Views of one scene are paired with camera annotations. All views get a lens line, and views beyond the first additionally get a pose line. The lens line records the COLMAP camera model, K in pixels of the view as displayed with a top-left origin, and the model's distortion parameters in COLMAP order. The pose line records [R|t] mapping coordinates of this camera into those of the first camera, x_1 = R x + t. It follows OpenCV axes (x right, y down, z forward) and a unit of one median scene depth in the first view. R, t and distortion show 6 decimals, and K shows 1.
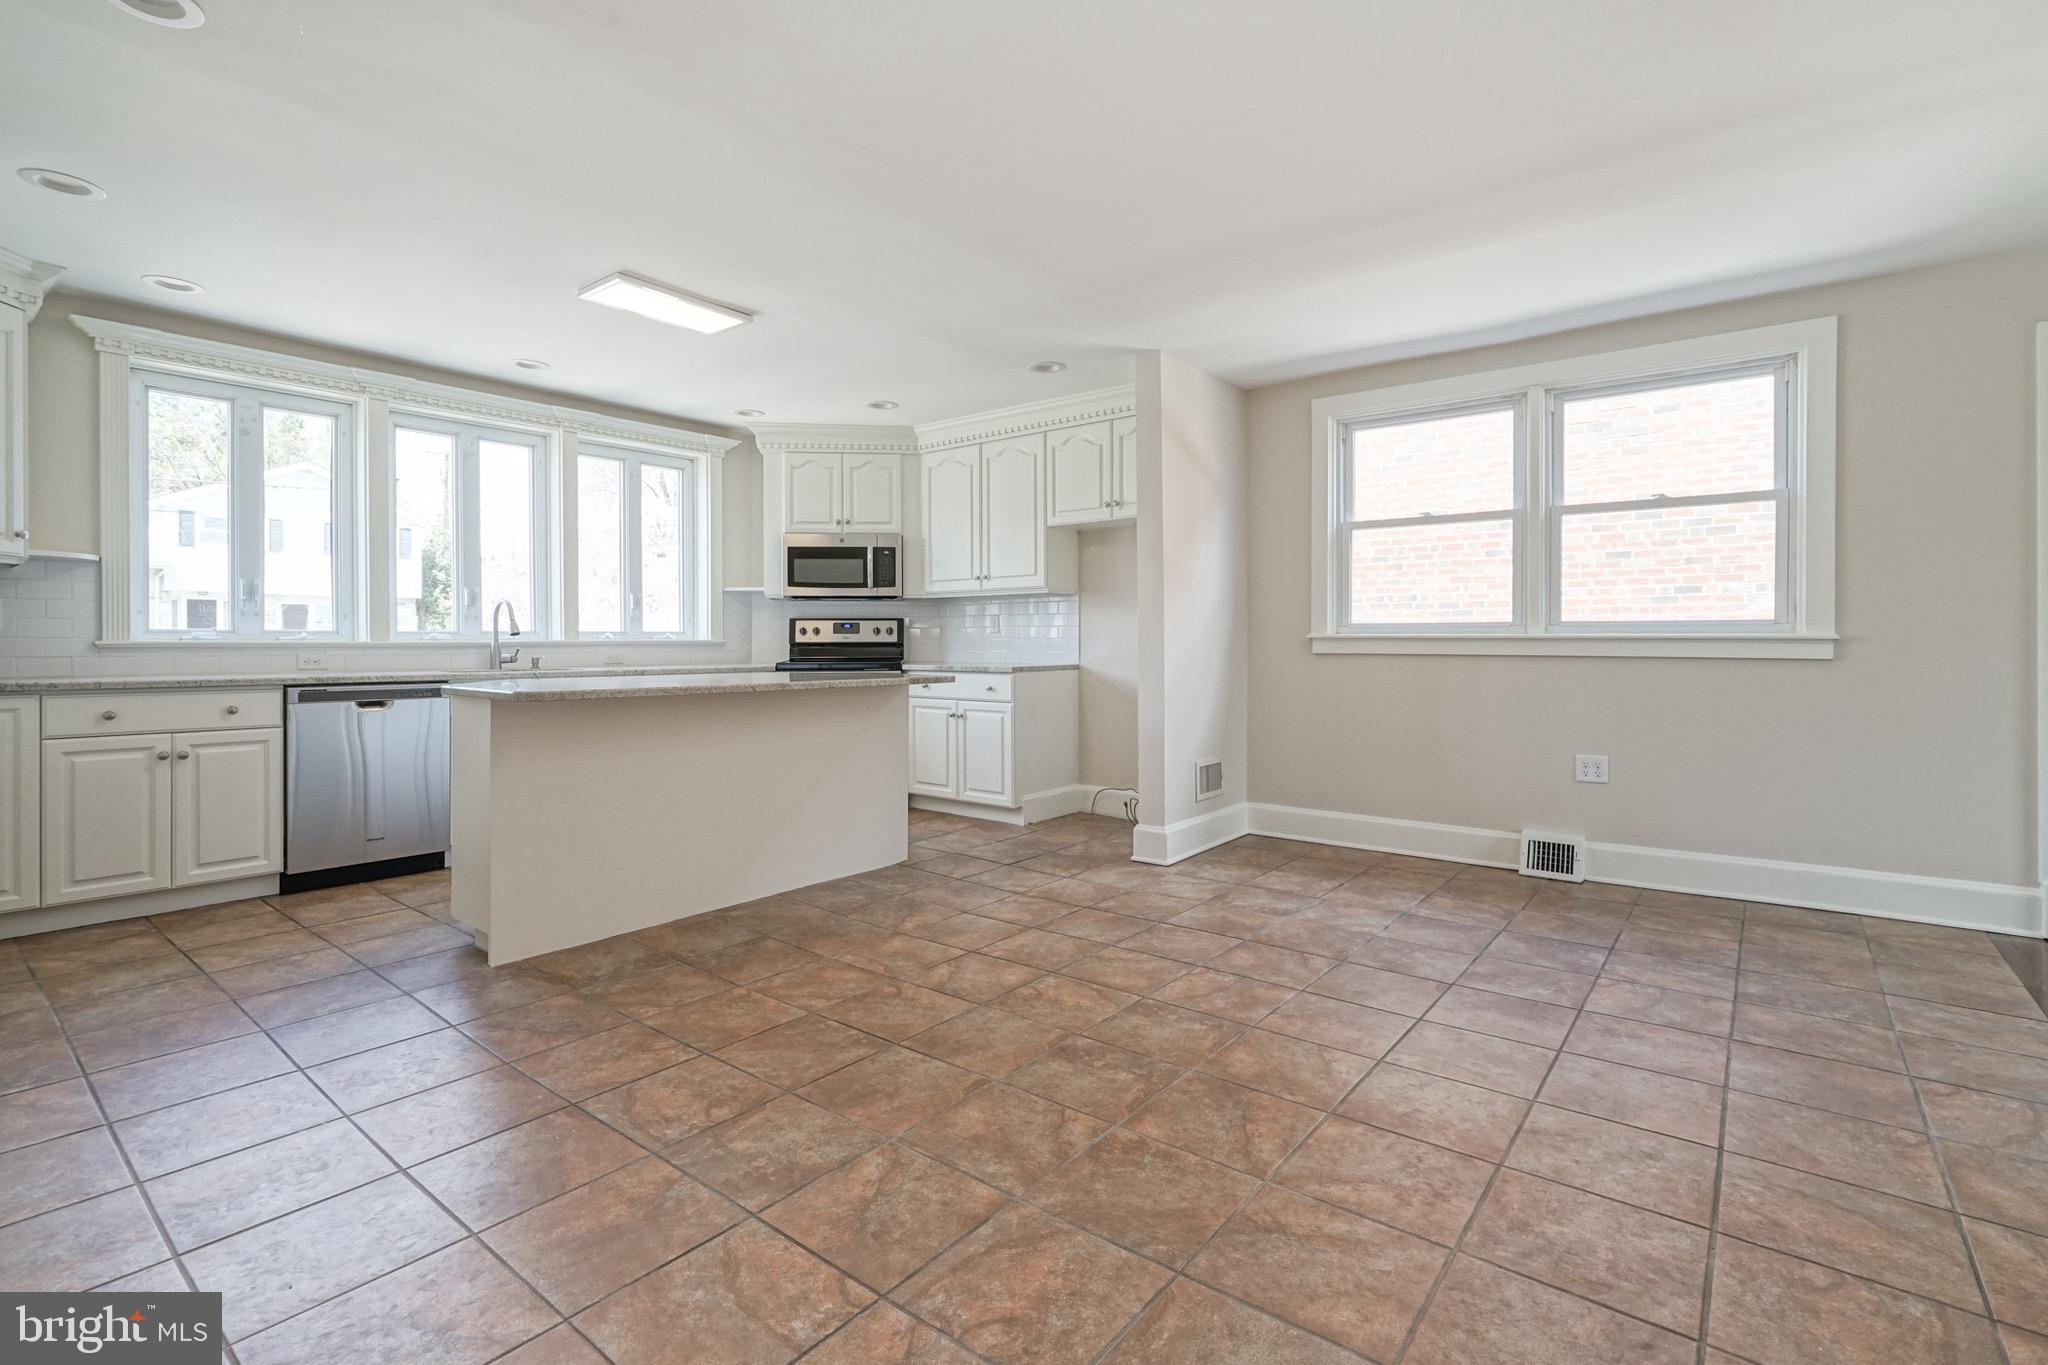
lens RADIAL K [[907.5, 0, 1020.6], [0, 907.5, 643.8], [0, 0, 1]] dist [-0.000978, 0.001074]
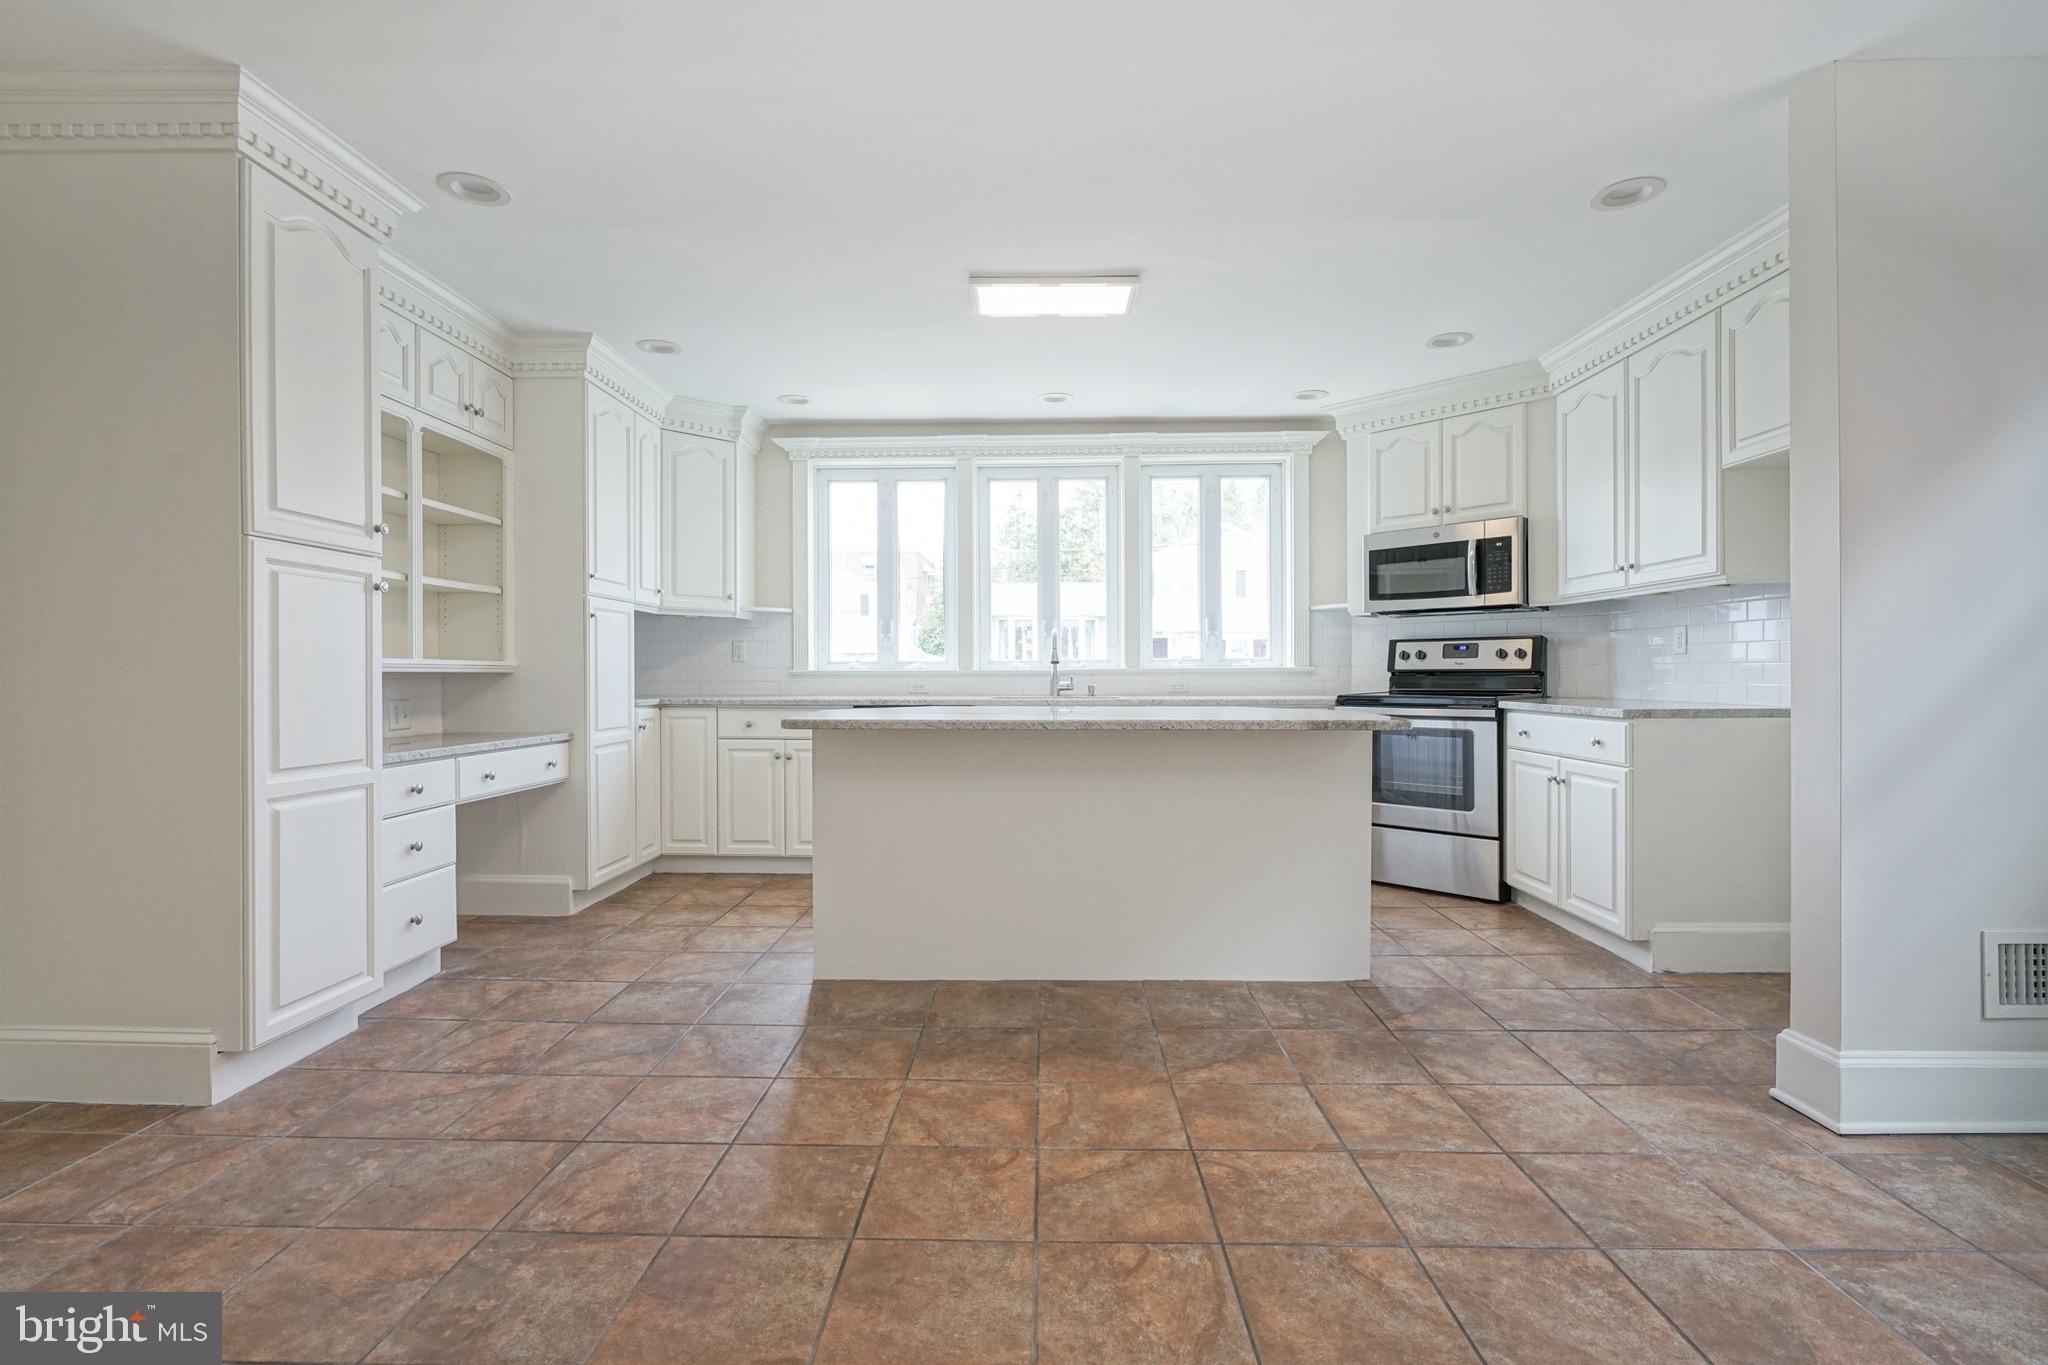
lens RADIAL K [[920.6, 0, 1039.5], [0, 920.6, 679.1], [0, 0, 1]] dist [-0.004919, 0.001003]
pose [[0.618033, 0.005245, -0.786135, 0.289122], [0.001009, 0.999972, 0.007465, 0.000151], [0.786152, -0.005407, 0.618010, 0.380815]]
